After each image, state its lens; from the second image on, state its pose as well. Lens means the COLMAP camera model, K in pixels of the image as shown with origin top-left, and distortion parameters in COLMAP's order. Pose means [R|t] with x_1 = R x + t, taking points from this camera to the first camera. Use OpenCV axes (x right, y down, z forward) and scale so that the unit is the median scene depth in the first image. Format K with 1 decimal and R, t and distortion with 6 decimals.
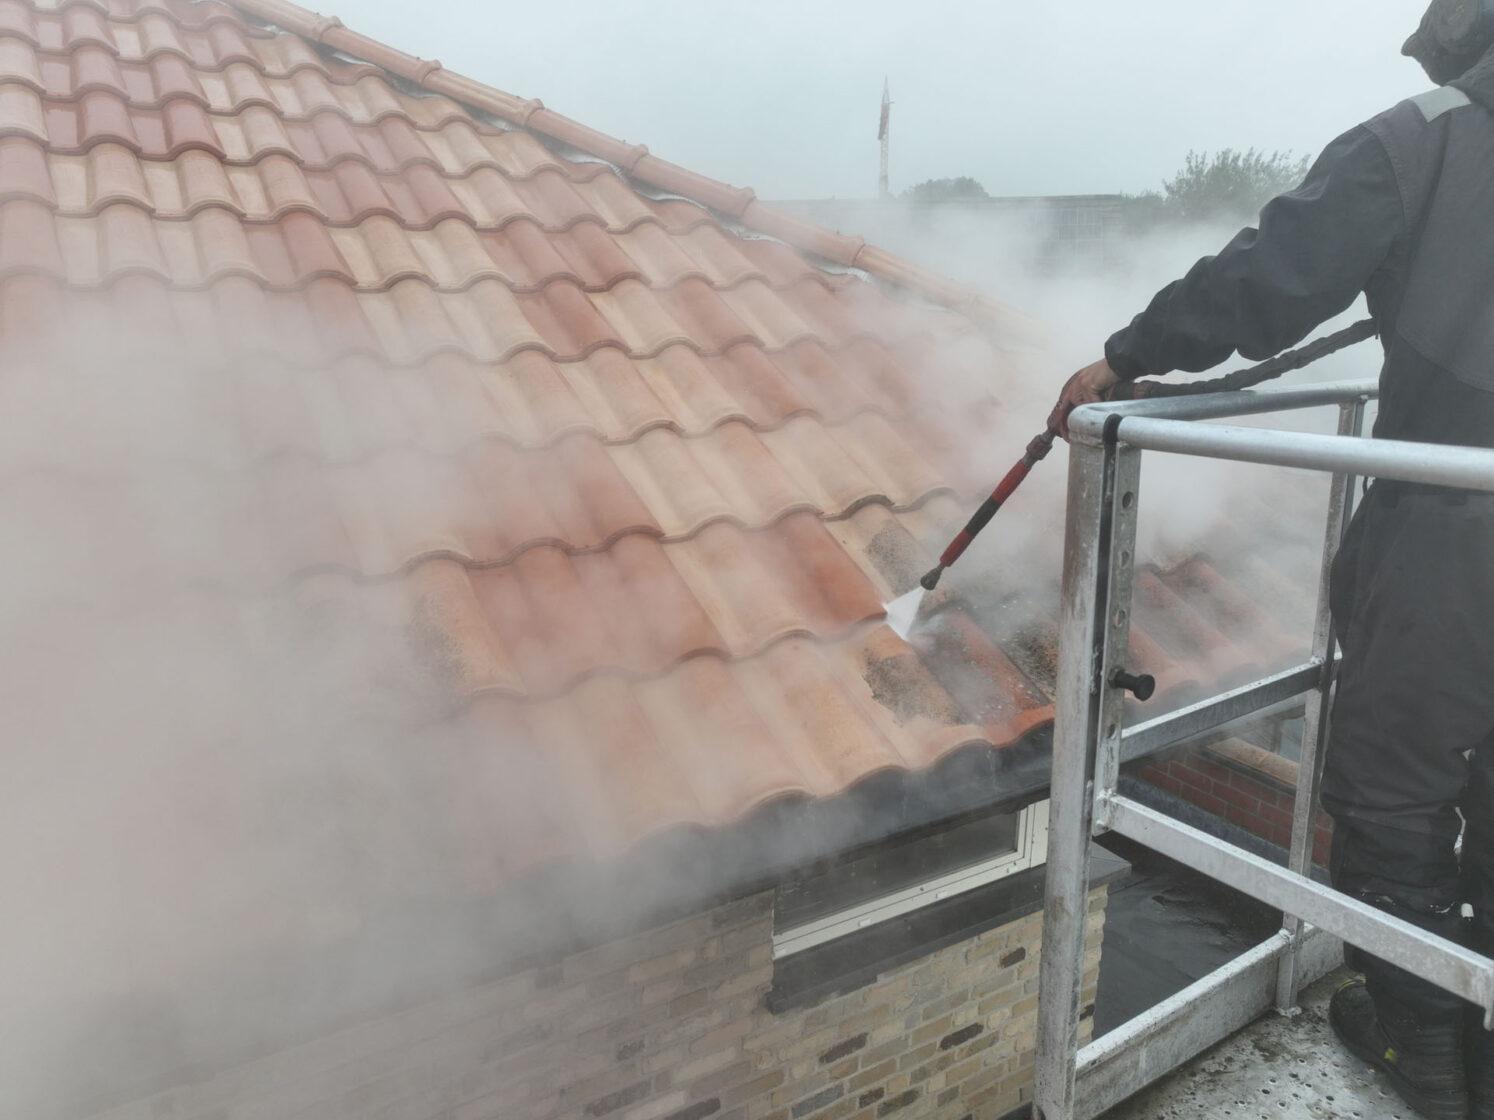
lens RADIAL K [[1125.2, 0, 749.5], [0, 1125.2, 554.3], [0, 0, 1]] dist [0.087250, 0.002704]
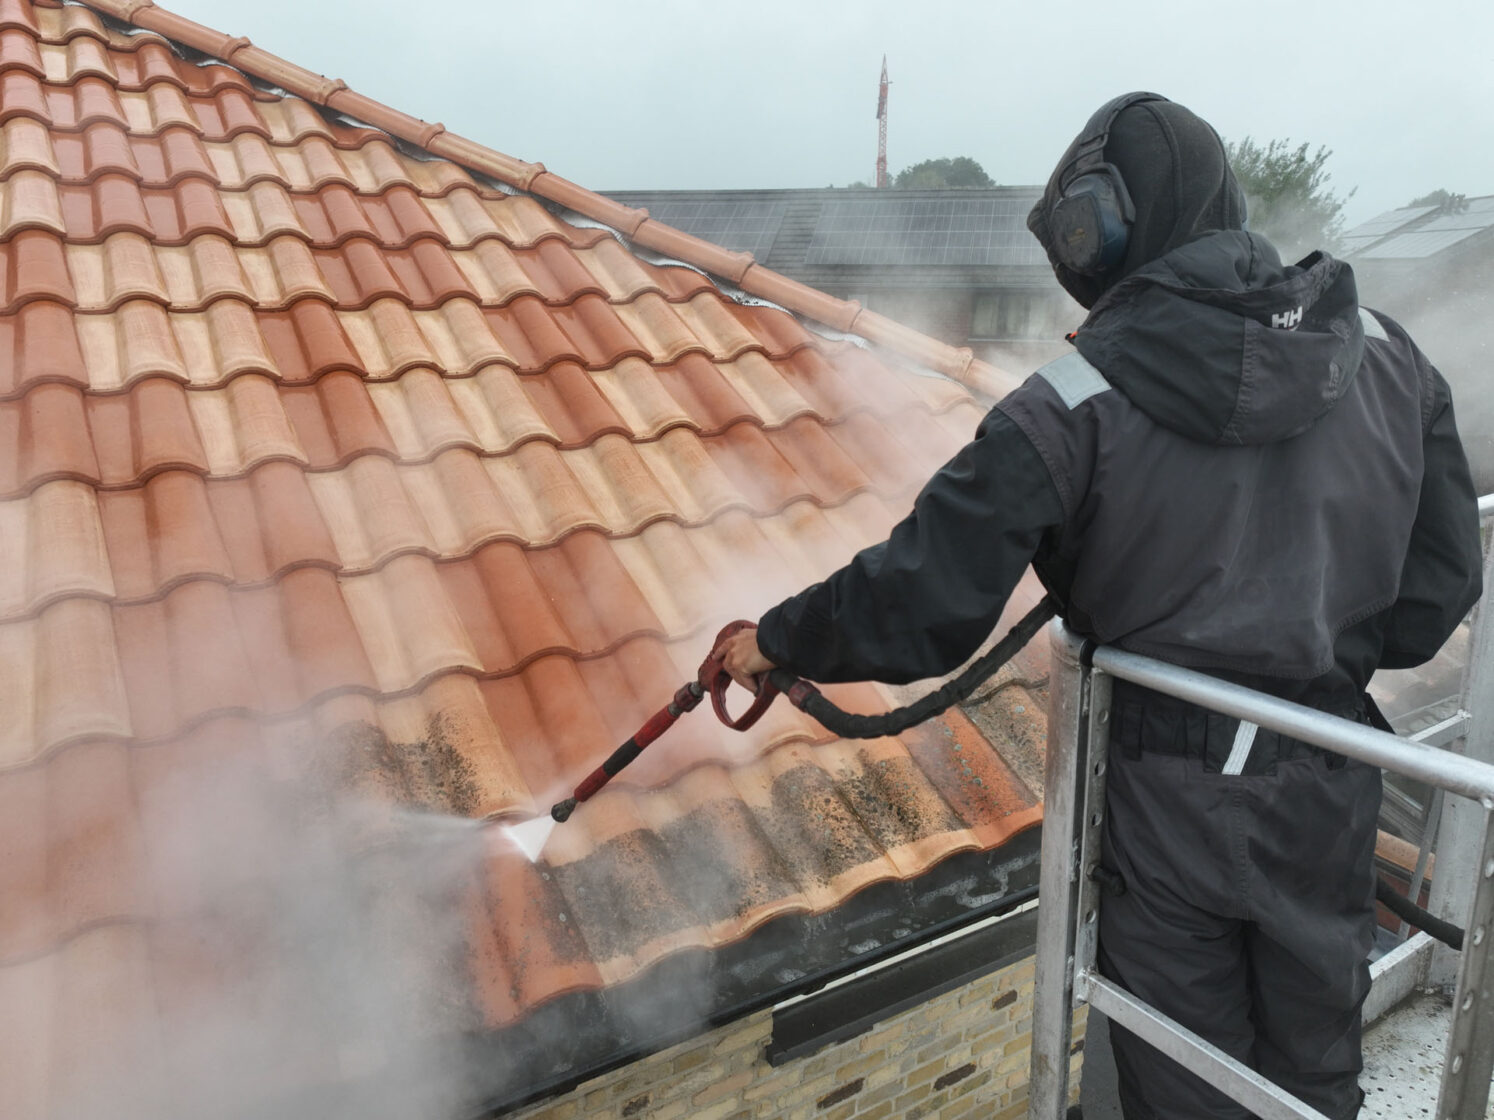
lens RADIAL K [[1125.2, 0, 749.3], [0, 1125.2, 551.8], [0, 0, 1]] dist [0.087250, 0.002704]
pose [[0.999996, -0.001961, 0.001777, -0.001762], [0.001903, 0.999498, 0.031628, -0.097263], [-0.001838, -0.031625, 0.999498, -0.028214]]
